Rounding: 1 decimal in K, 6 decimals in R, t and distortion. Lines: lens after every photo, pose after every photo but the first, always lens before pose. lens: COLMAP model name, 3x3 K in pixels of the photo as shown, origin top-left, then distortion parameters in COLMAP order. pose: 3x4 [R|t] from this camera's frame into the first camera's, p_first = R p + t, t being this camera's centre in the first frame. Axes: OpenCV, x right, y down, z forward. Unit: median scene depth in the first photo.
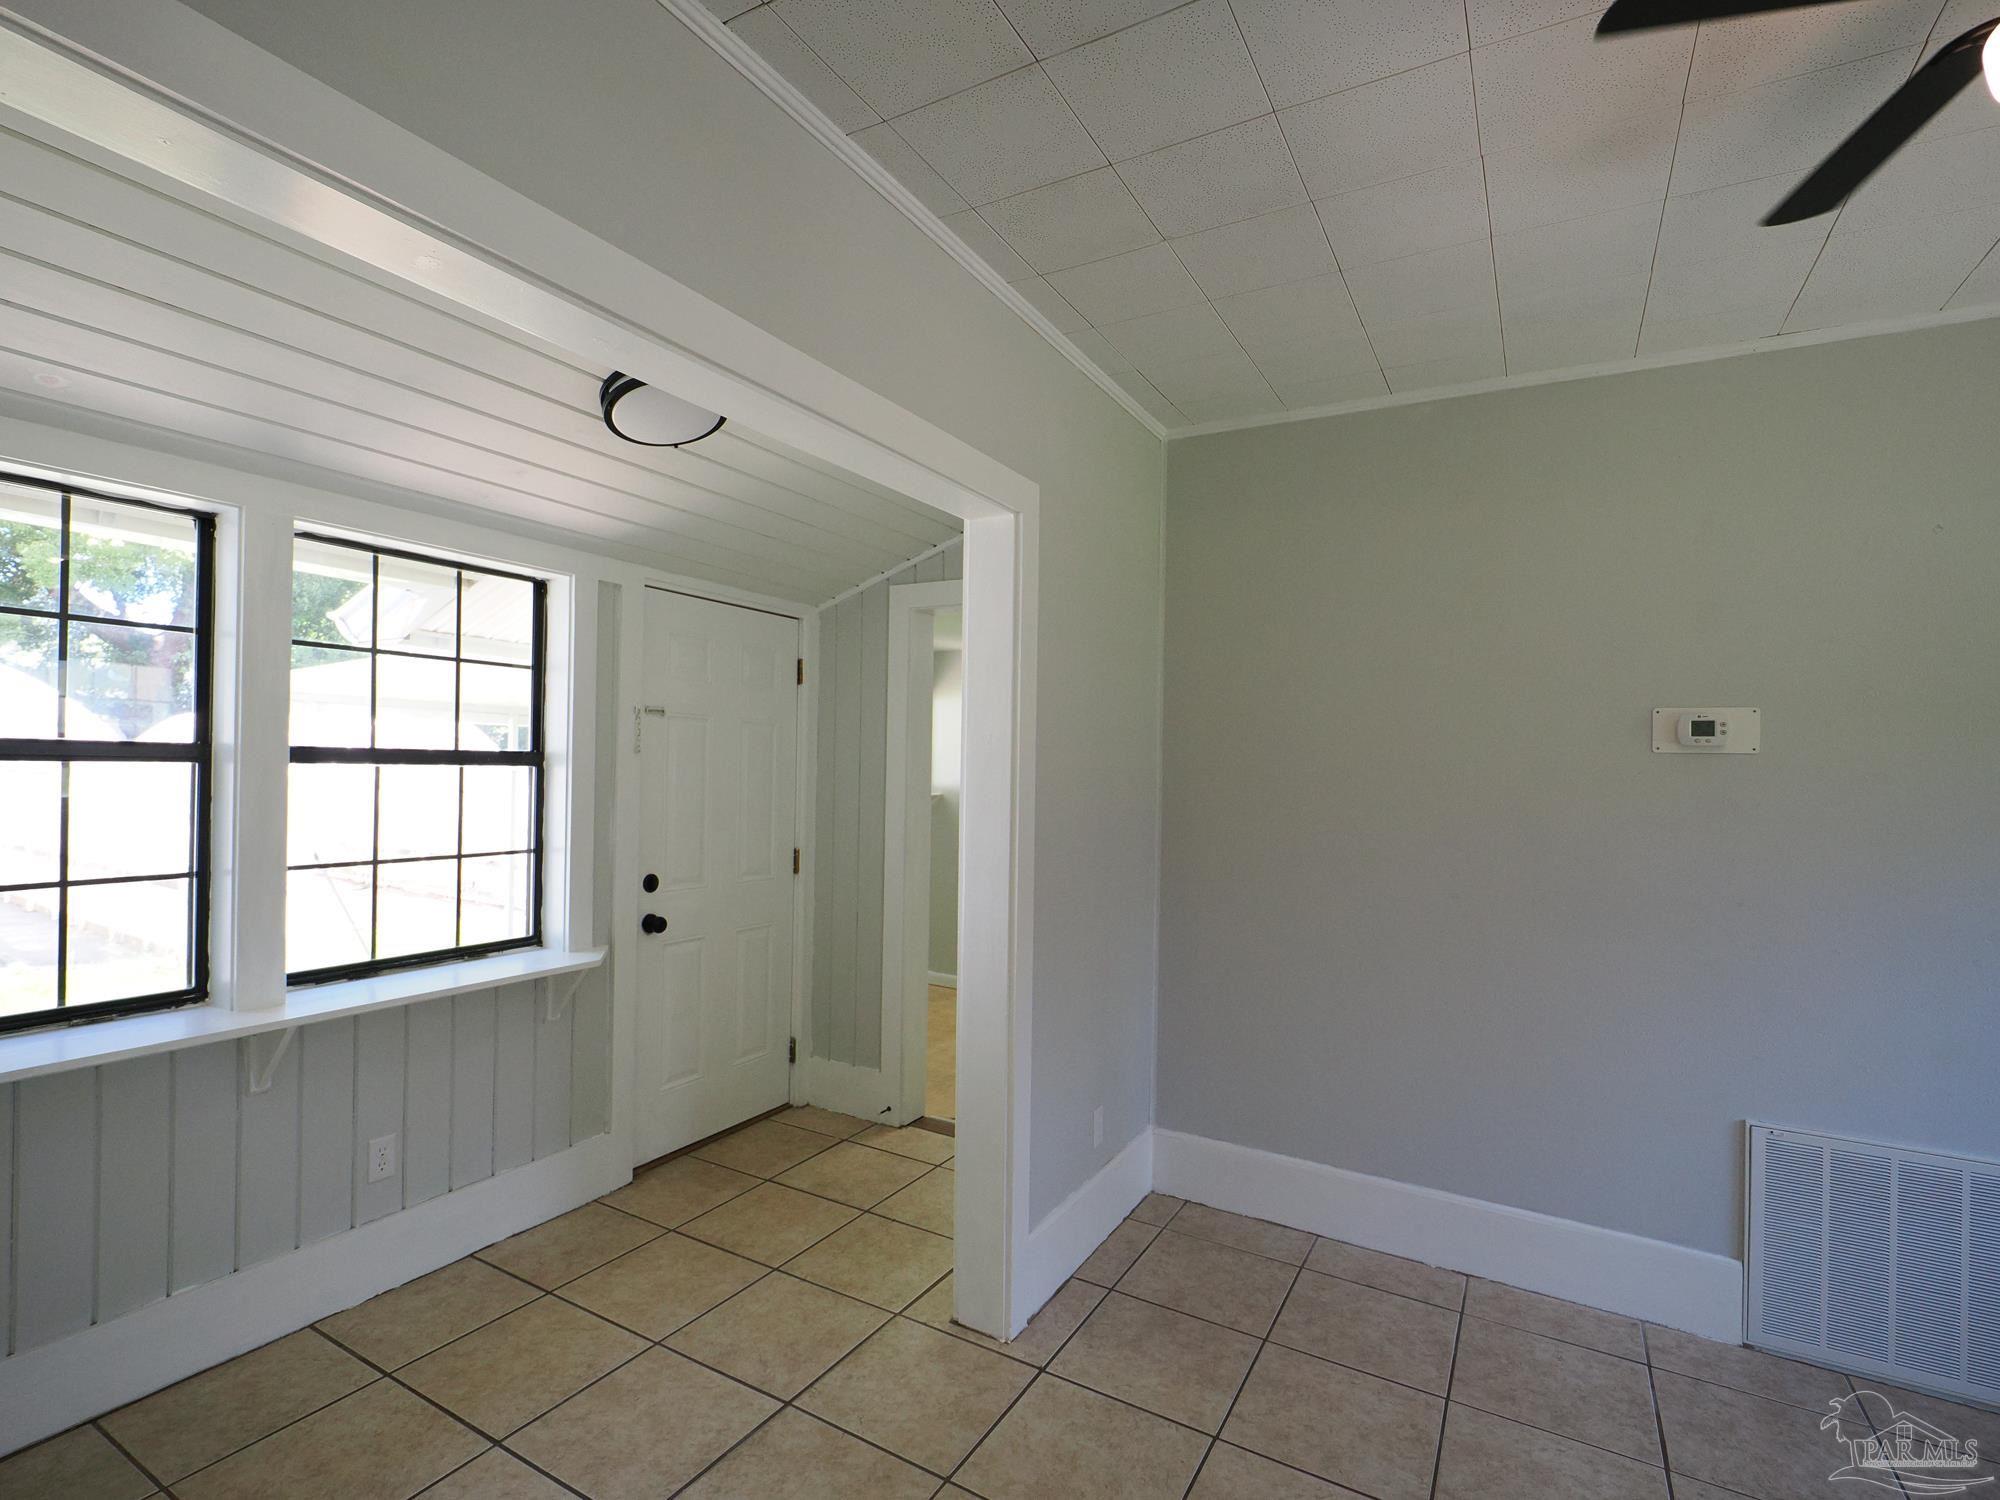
lens RADIAL K [[955.5, 0, 989.3], [0, 955.5, 764.7], [0, 0, 1]] dist [0.001235, -0.000006]
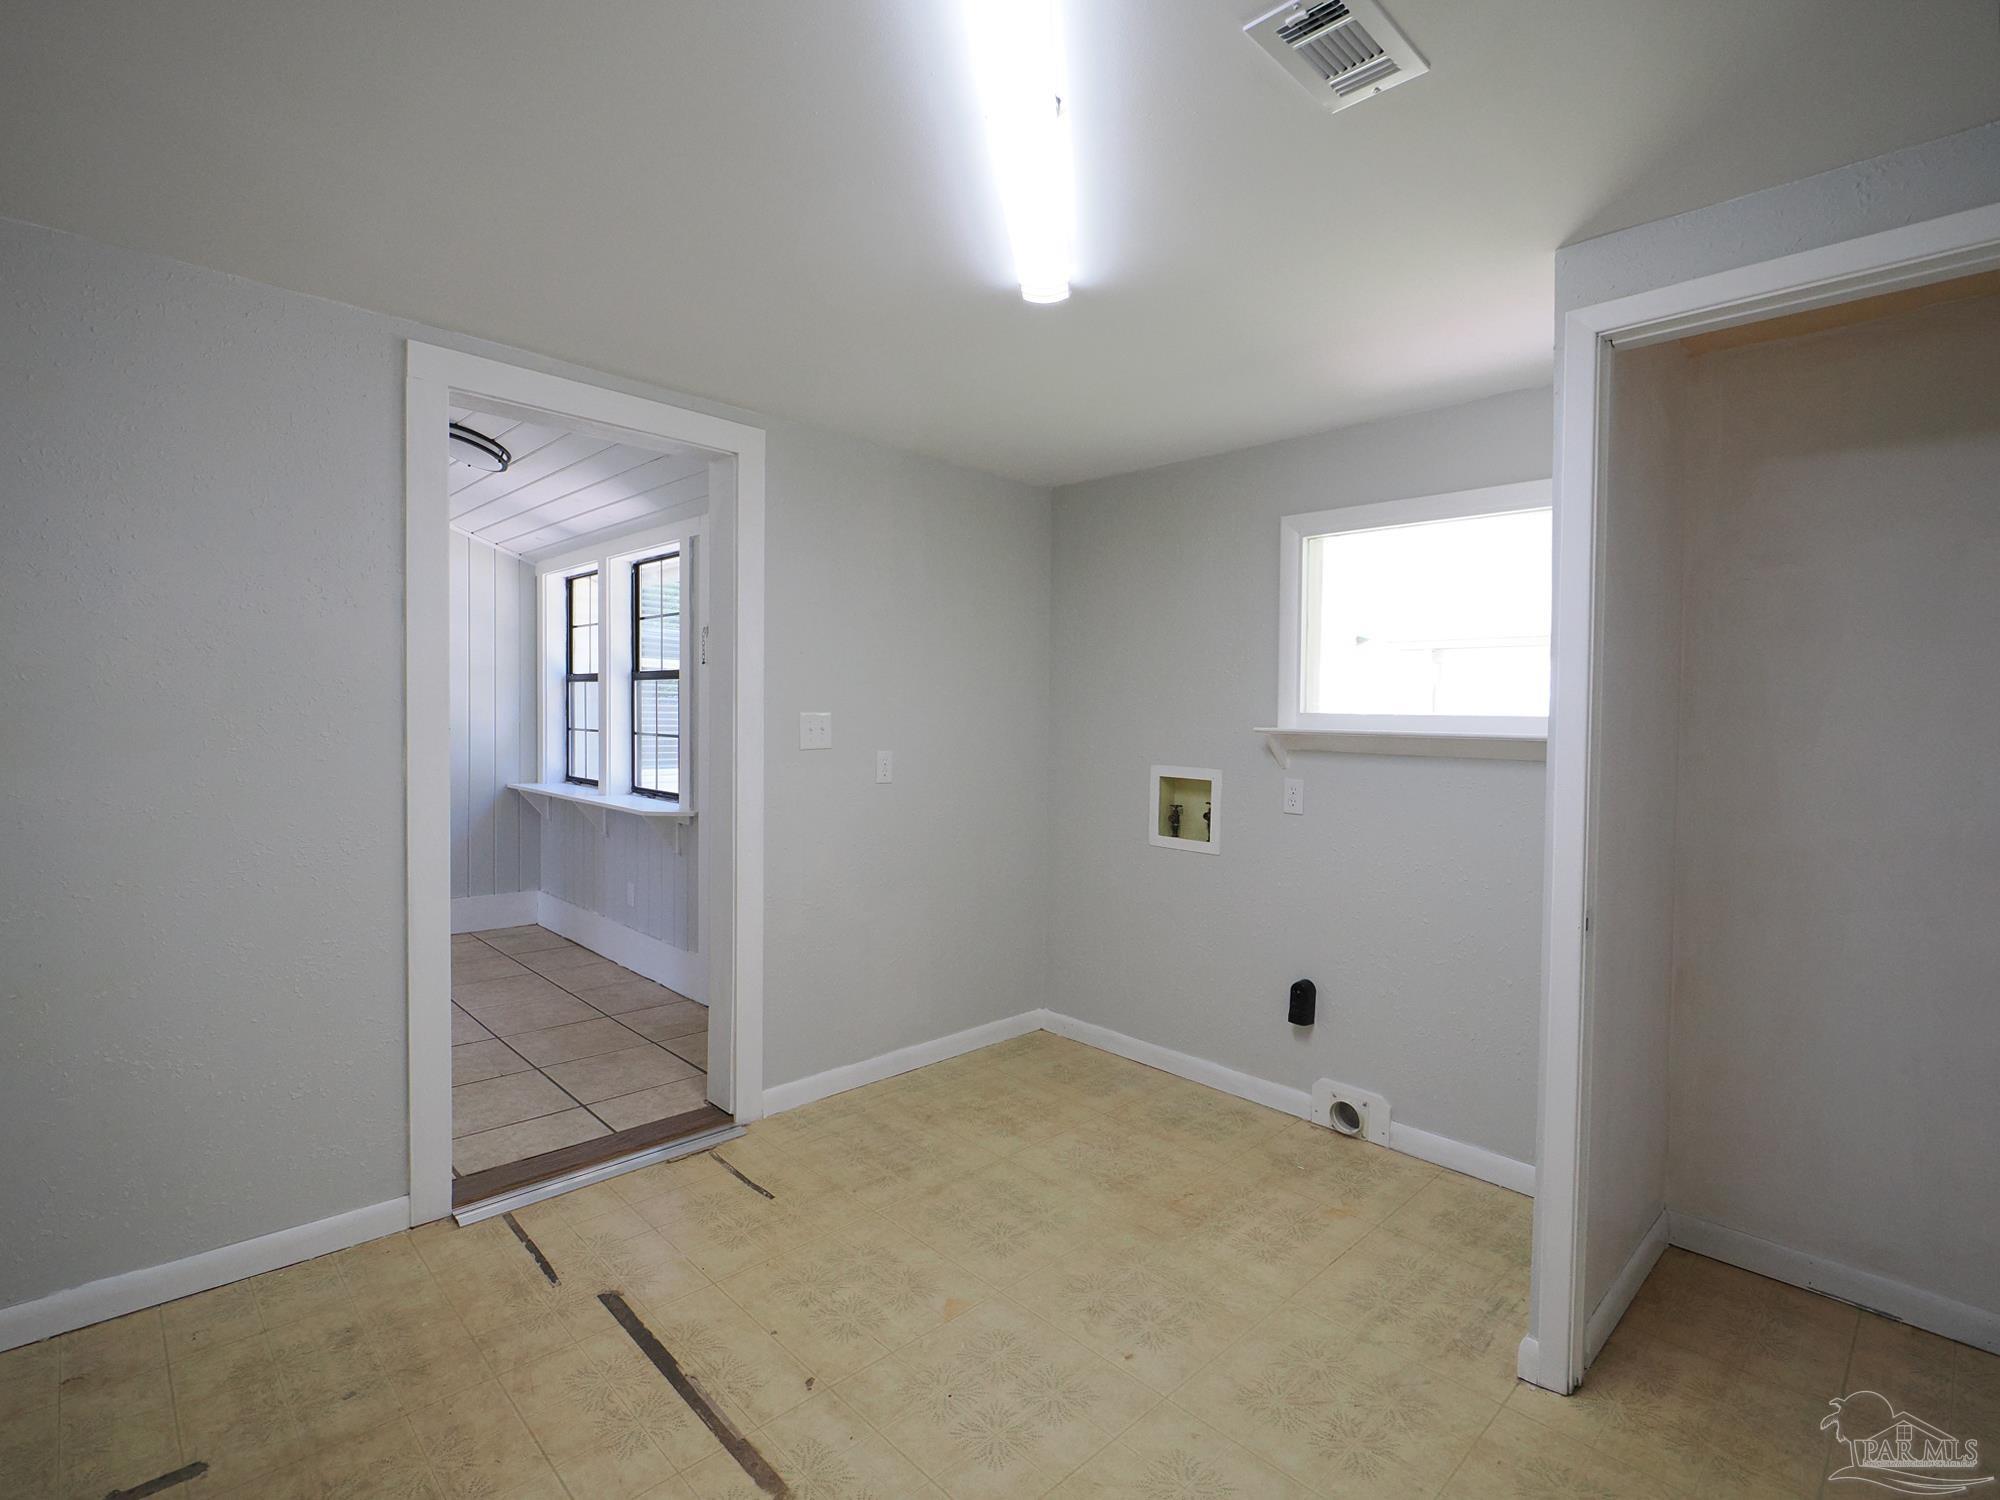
lens RADIAL K [[955.5, 0, 994.1], [0, 955.5, 745.9], [0, 0, 1]] dist [0.001235, -0.000006]
pose [[-0.263057, 0.011984, -0.964706, 0.828162], [-0.023321, 0.999552, 0.018776, 0.062360], [0.964498, 0.027437, -0.262660, 1.861721]]
